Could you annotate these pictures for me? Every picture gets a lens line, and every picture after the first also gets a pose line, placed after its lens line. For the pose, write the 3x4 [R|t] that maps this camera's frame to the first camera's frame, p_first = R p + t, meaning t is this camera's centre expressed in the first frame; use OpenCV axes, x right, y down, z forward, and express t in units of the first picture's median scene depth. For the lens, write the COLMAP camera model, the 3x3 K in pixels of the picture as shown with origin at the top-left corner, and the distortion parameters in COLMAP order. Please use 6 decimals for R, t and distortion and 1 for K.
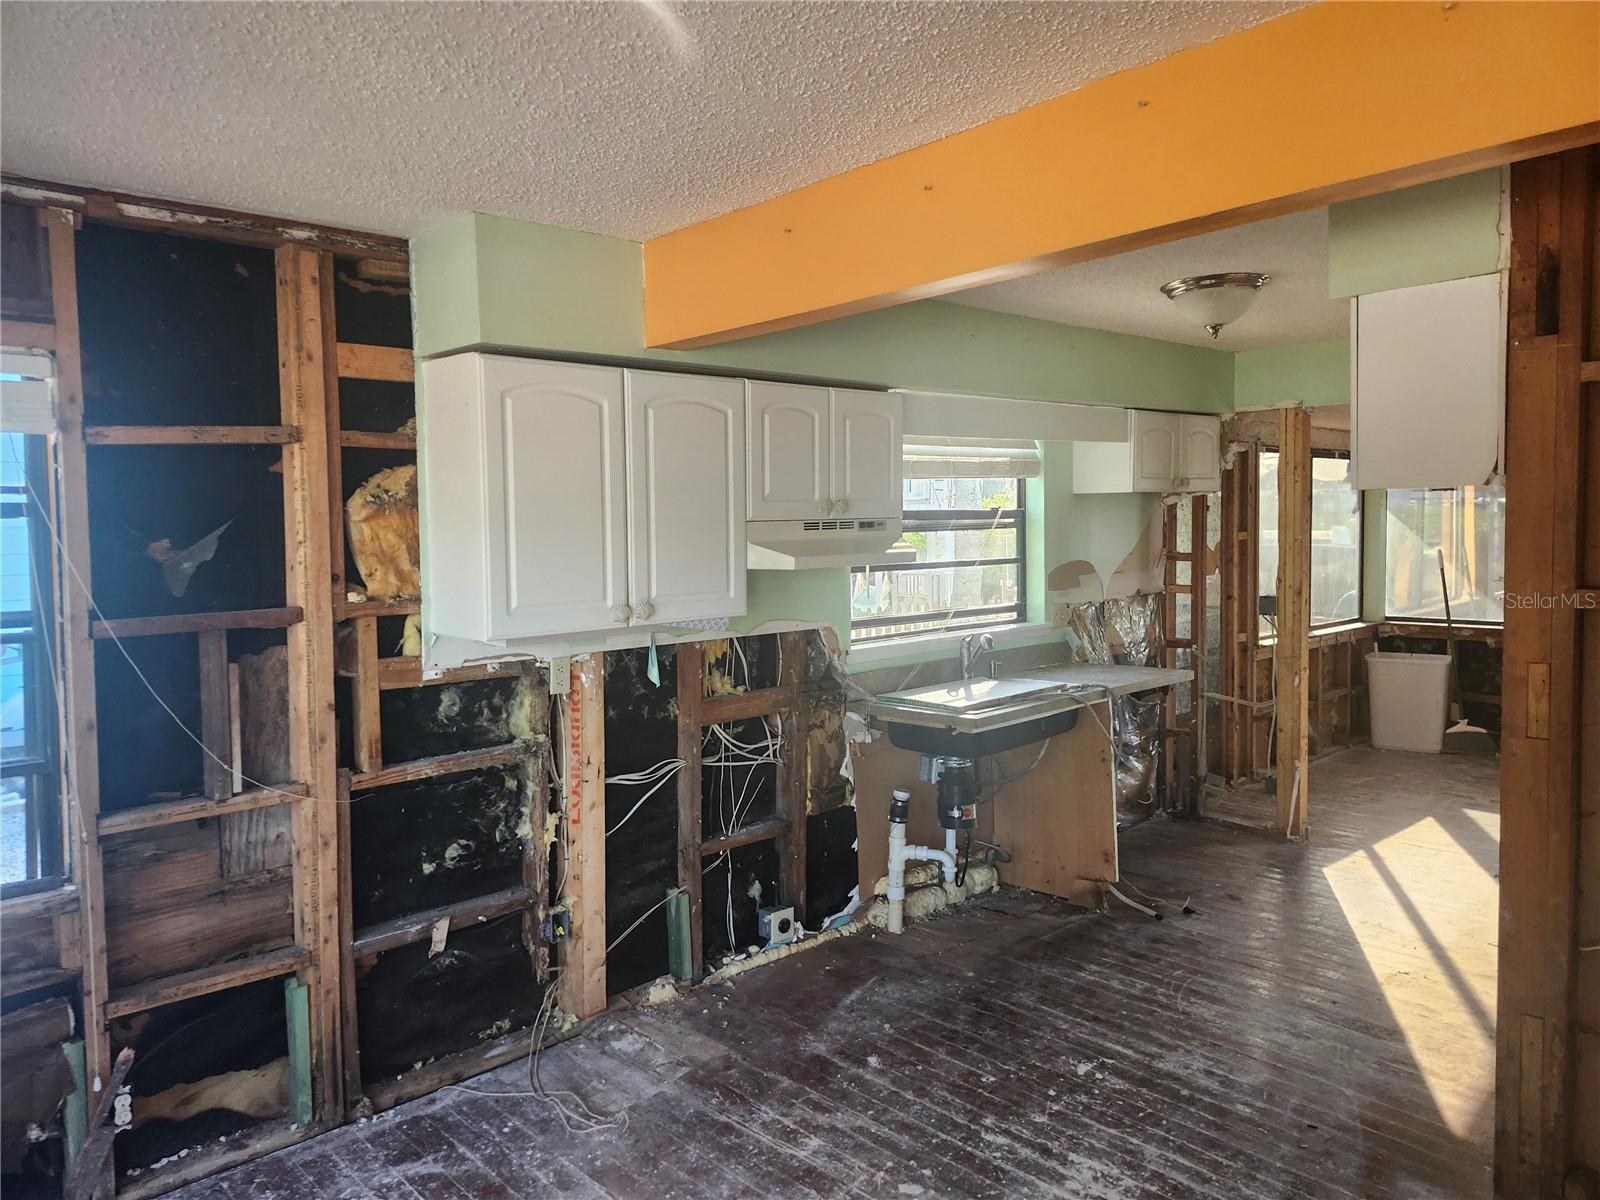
lens RADIAL K [[1143.6, 0, 796.5], [0, 1143.6, 579.6], [0, 0, 1]] dist [0.086531, -0.094812]
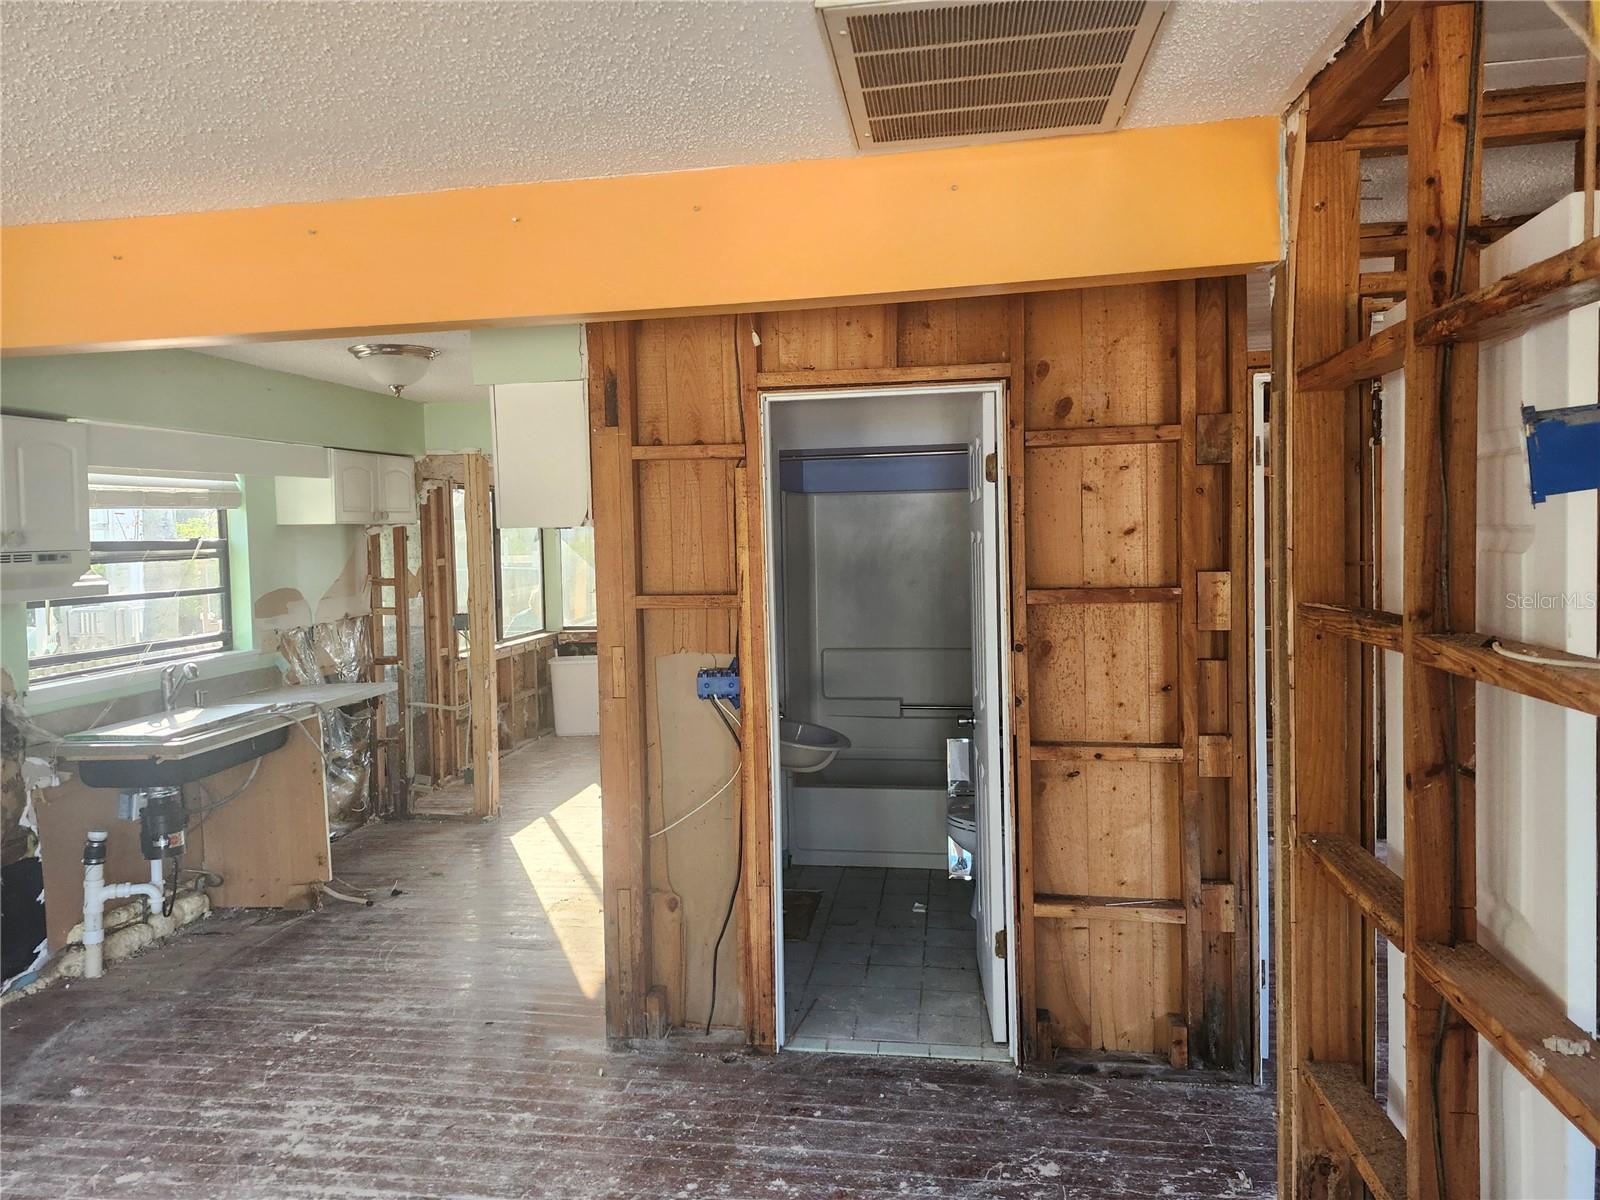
lens RADIAL K [[1143.6, 0, 796.5], [0, 1143.6, 579.6], [0, 0, 1]] dist [0.086531, -0.094812]
pose [[0.794359, -0.028012, 0.606802, -0.044806], [0.041362, 0.999112, -0.008025, 0.005699], [-0.606038, 0.031473, 0.794813, -0.214387]]
